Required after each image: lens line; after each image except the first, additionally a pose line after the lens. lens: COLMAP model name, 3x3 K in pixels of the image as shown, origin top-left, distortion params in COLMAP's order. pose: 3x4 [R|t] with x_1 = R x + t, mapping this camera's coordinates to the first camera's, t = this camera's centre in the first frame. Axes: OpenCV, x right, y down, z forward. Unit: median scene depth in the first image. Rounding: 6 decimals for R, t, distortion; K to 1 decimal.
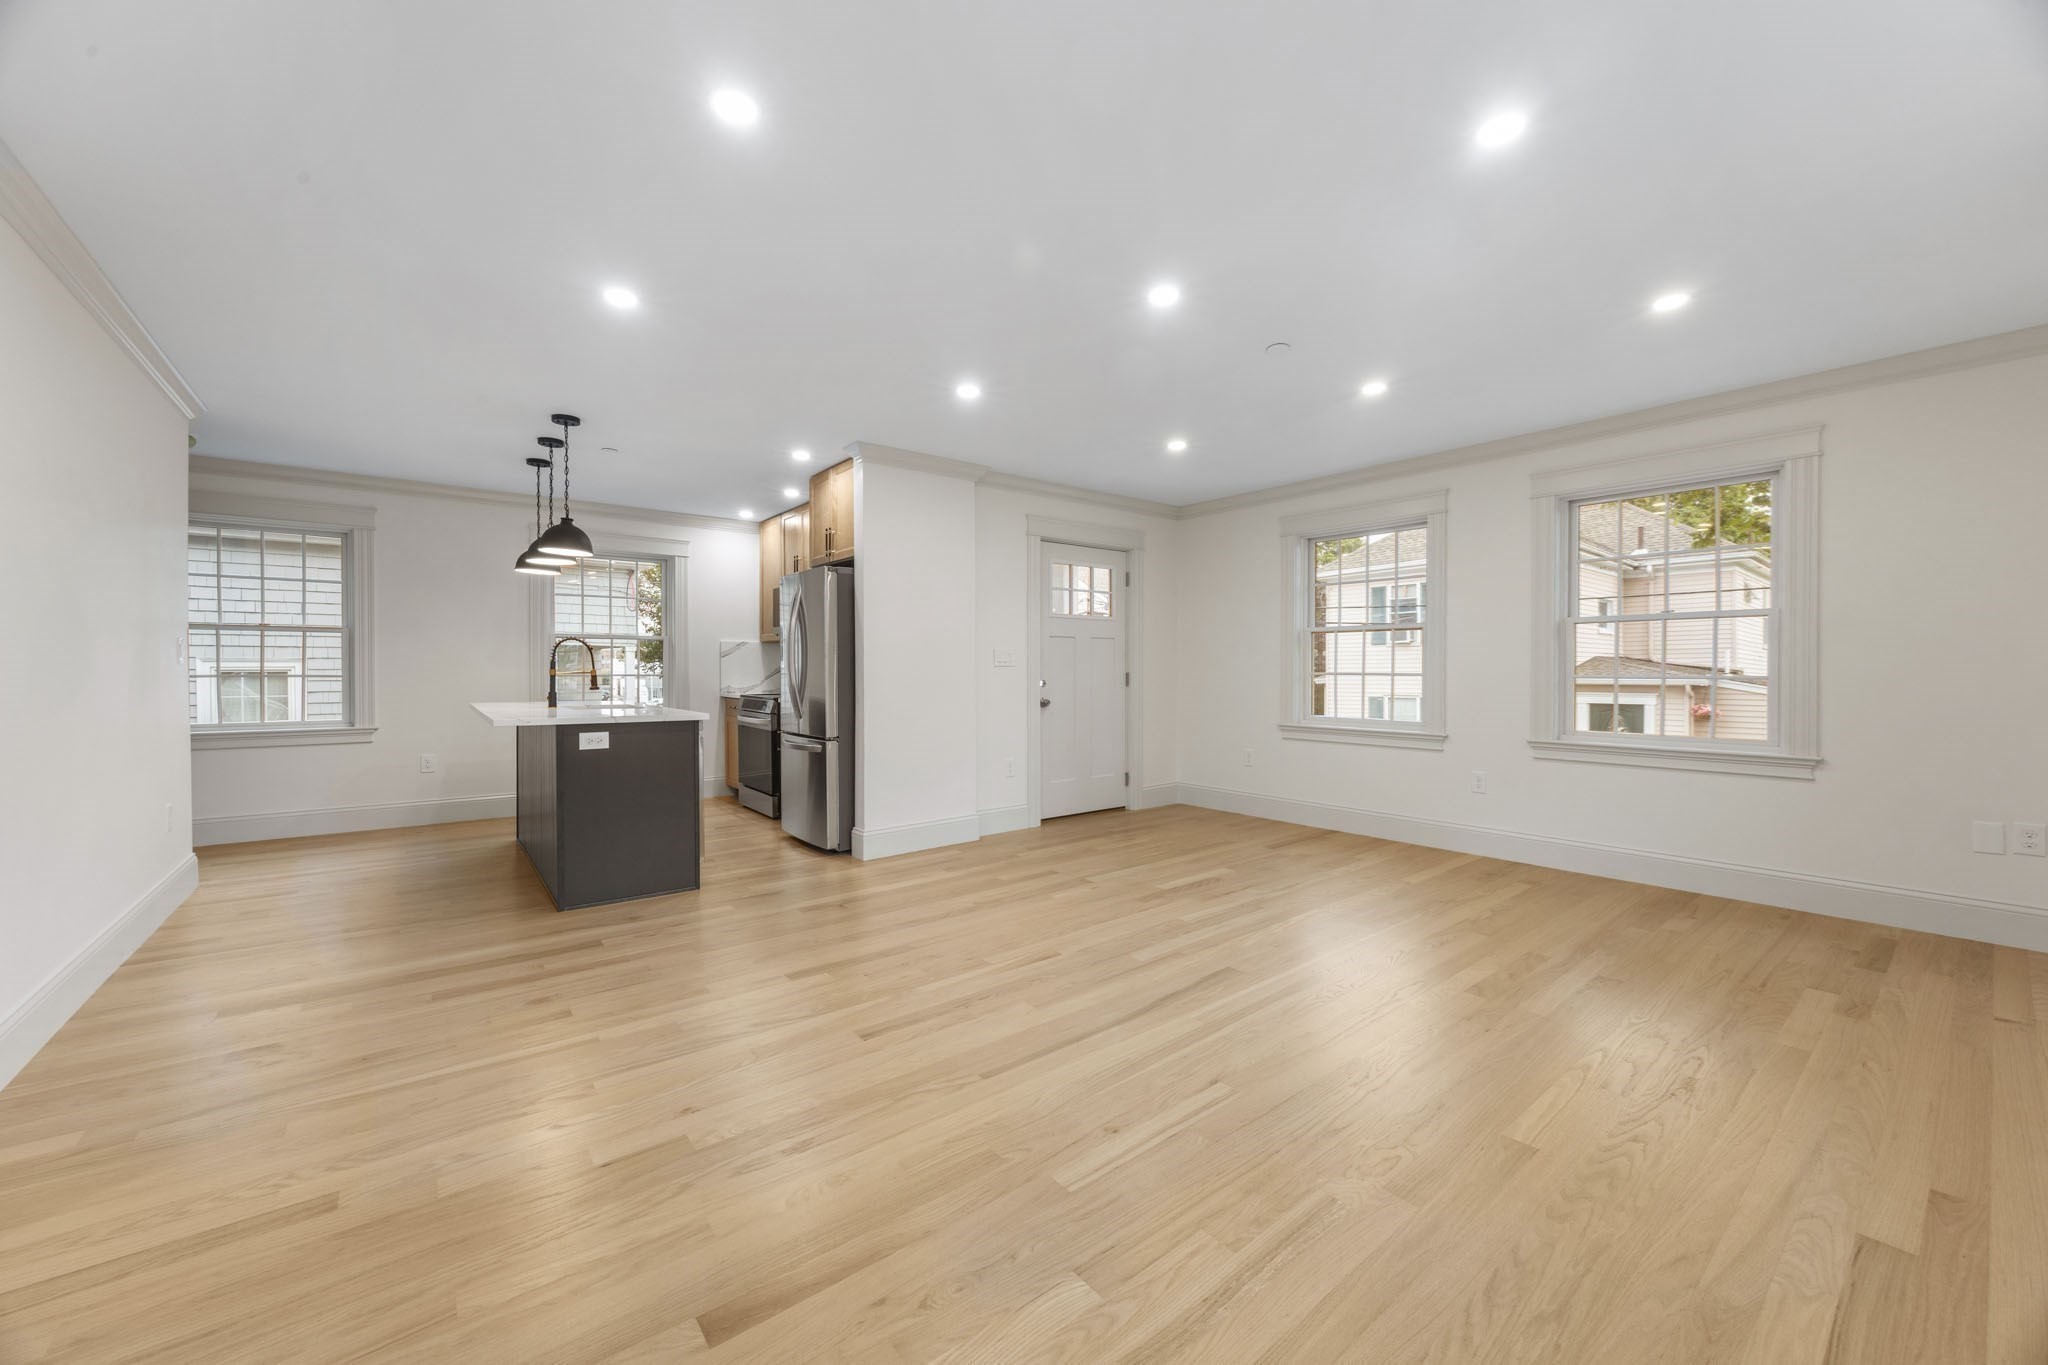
lens RADIAL K [[779.5, 0, 1028.3], [0, 779.5, 676.7], [0, 0, 1]] dist [-0.002739, 0.000249]
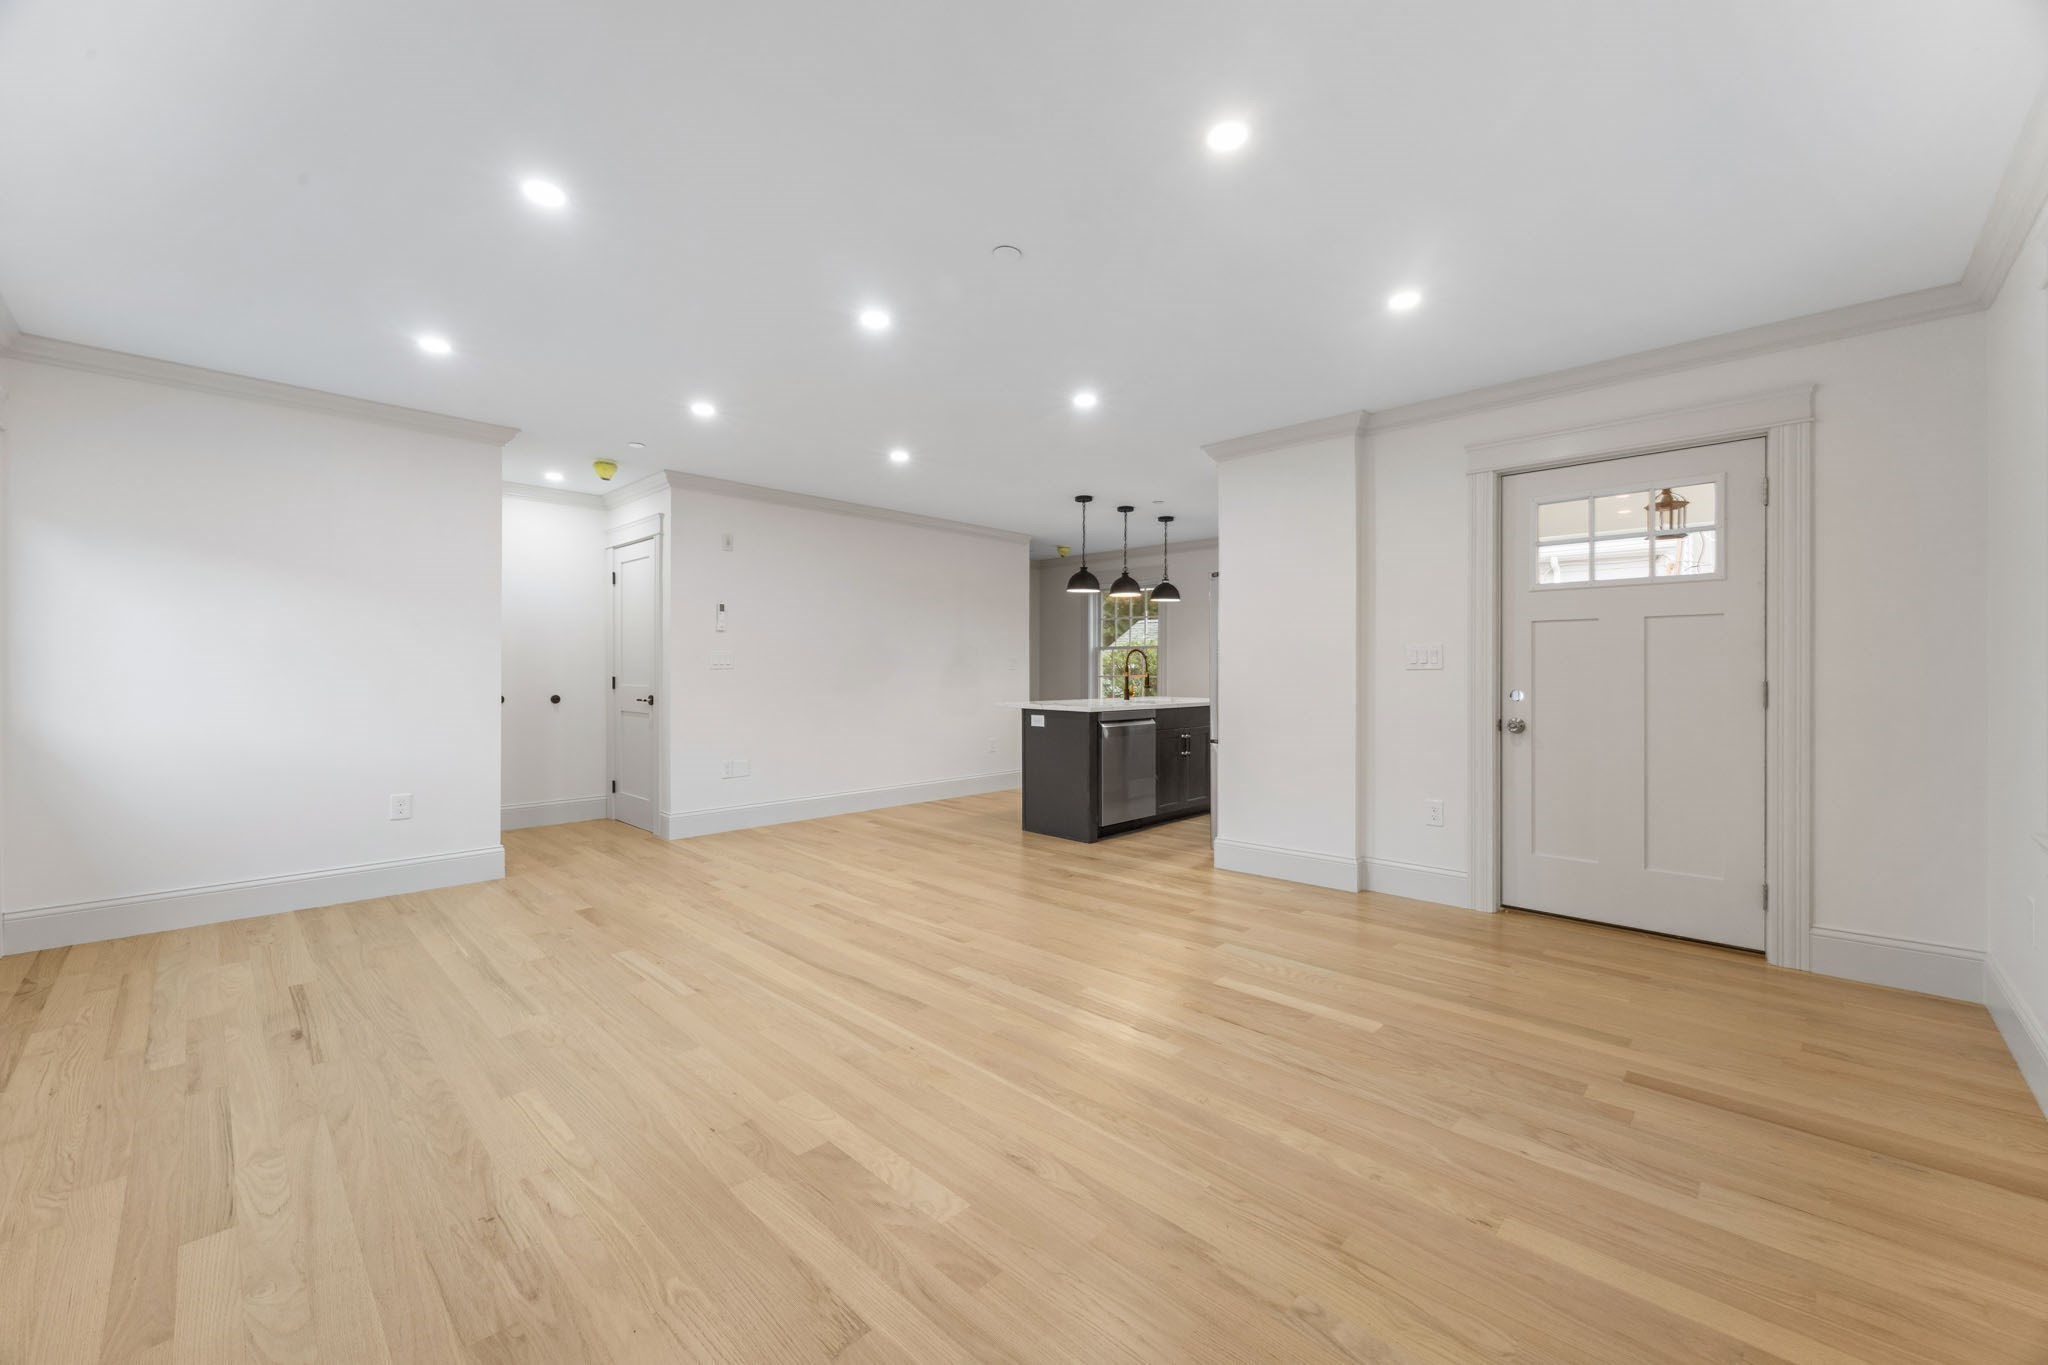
lens RADIAL K [[793.3, 0, 1033.8], [0, 793.3, 673.8], [0, 0, 1]] dist [0.001729, -0.000016]
pose [[0.132196, 0.004112, -0.991215, 0.893030], [-0.010573, 0.999940, 0.002738, -0.010722], [0.991167, 0.010118, 0.132231, 0.754756]]
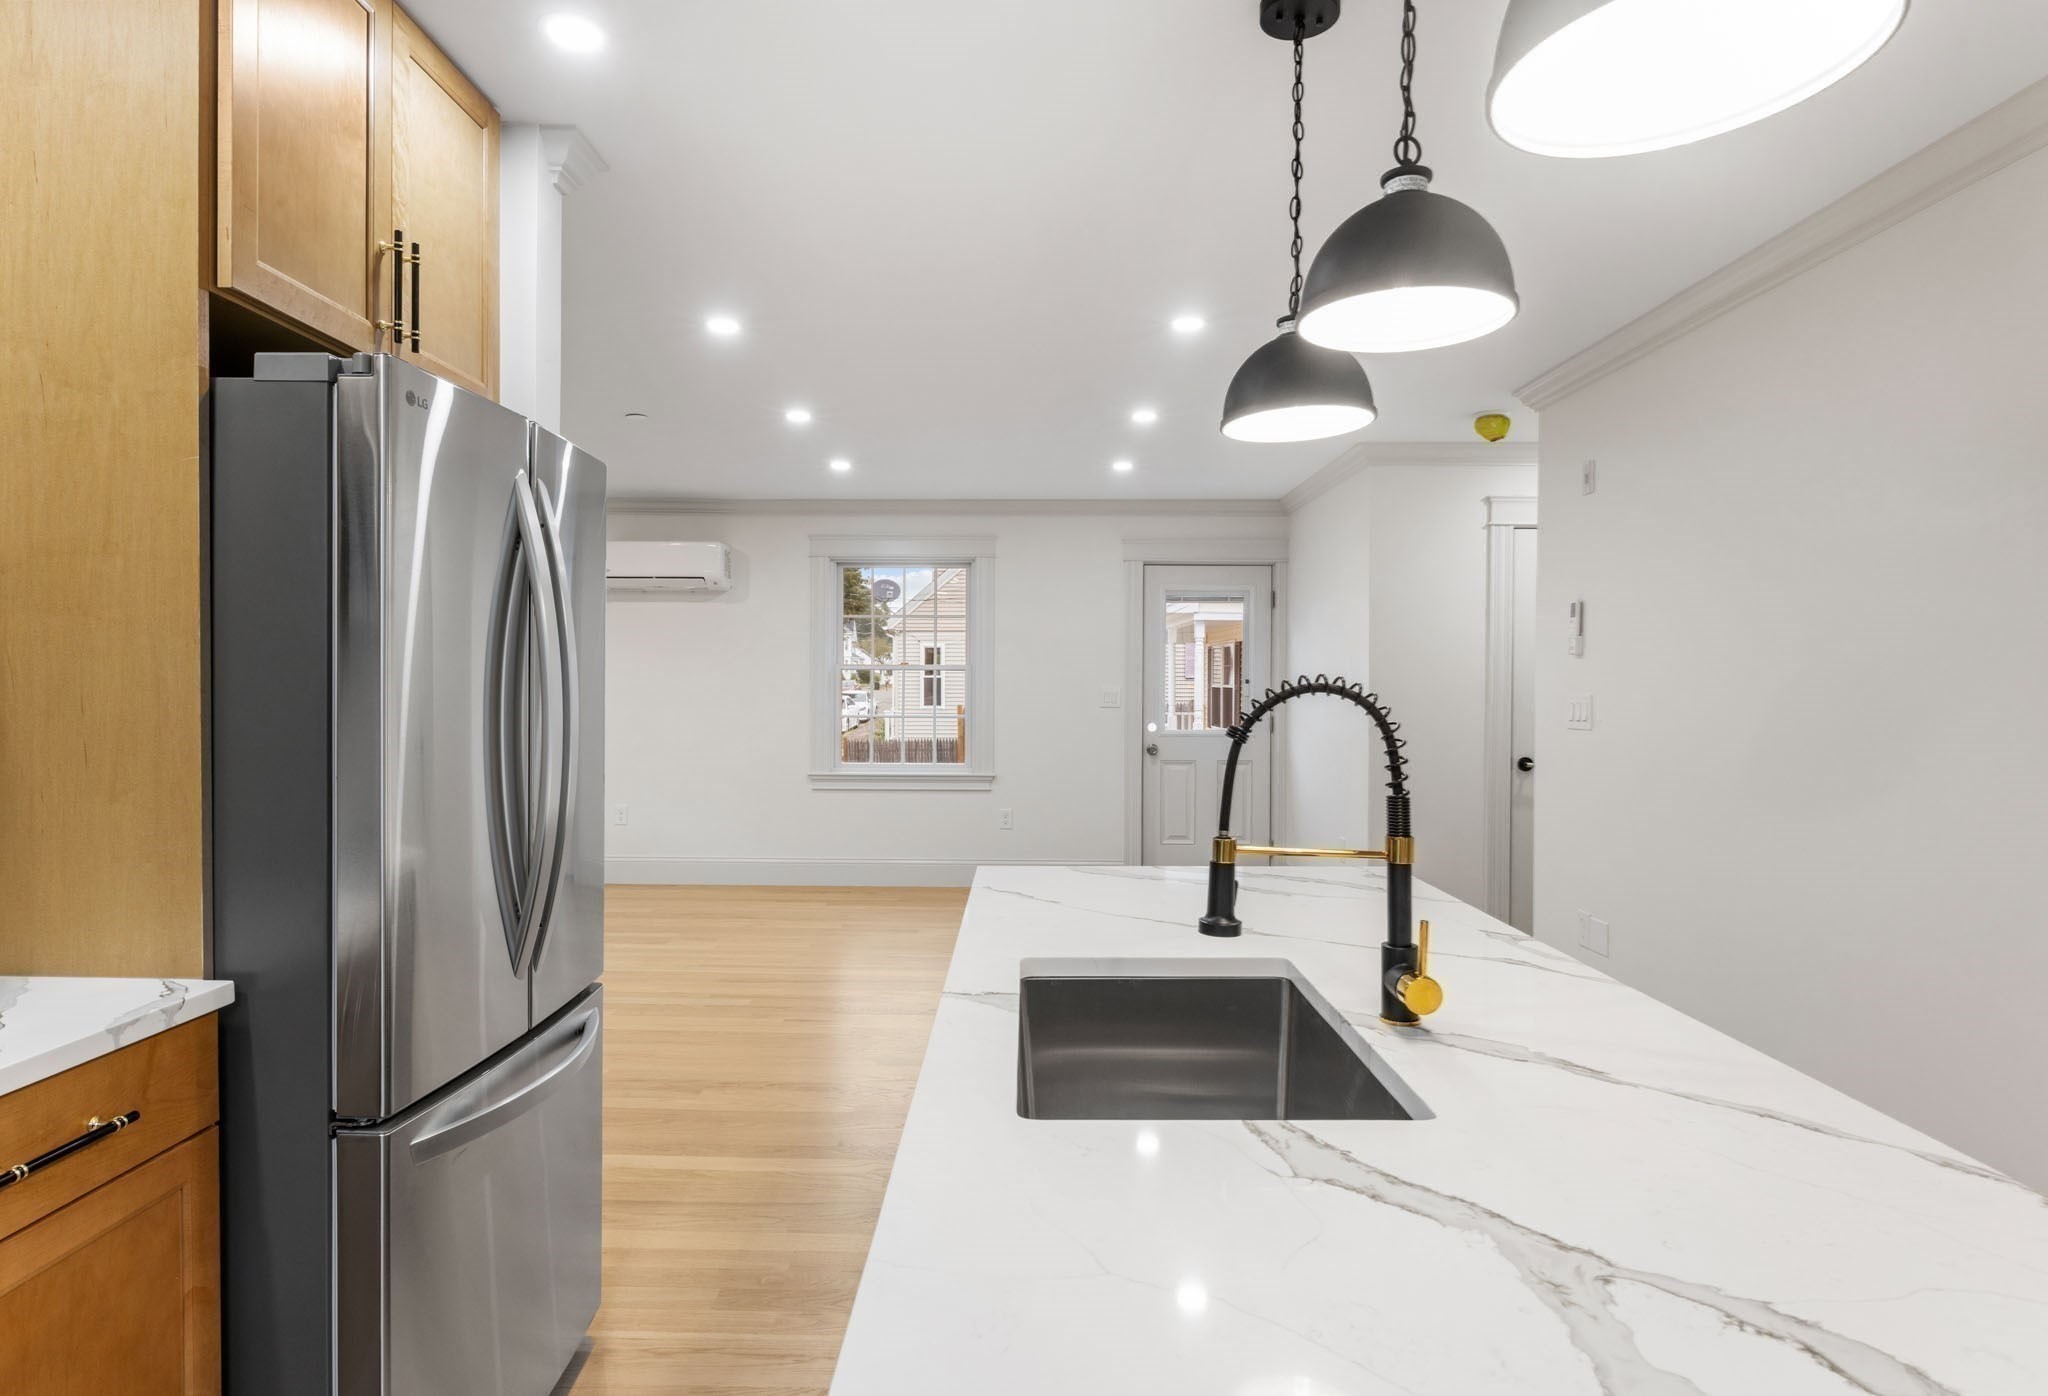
lens RADIAL K [[1124.8, 0, 1024.0], [0, 1124.8, 698.0], [0, 0, 1]] dist [-0.000530, -0.000041]
pose [[-0.776063, -0.011736, 0.630546, -0.852433], [0.001586, 0.999787, 0.020561, -0.059736], [-0.630653, 0.016957, -0.775879, 1.511116]]
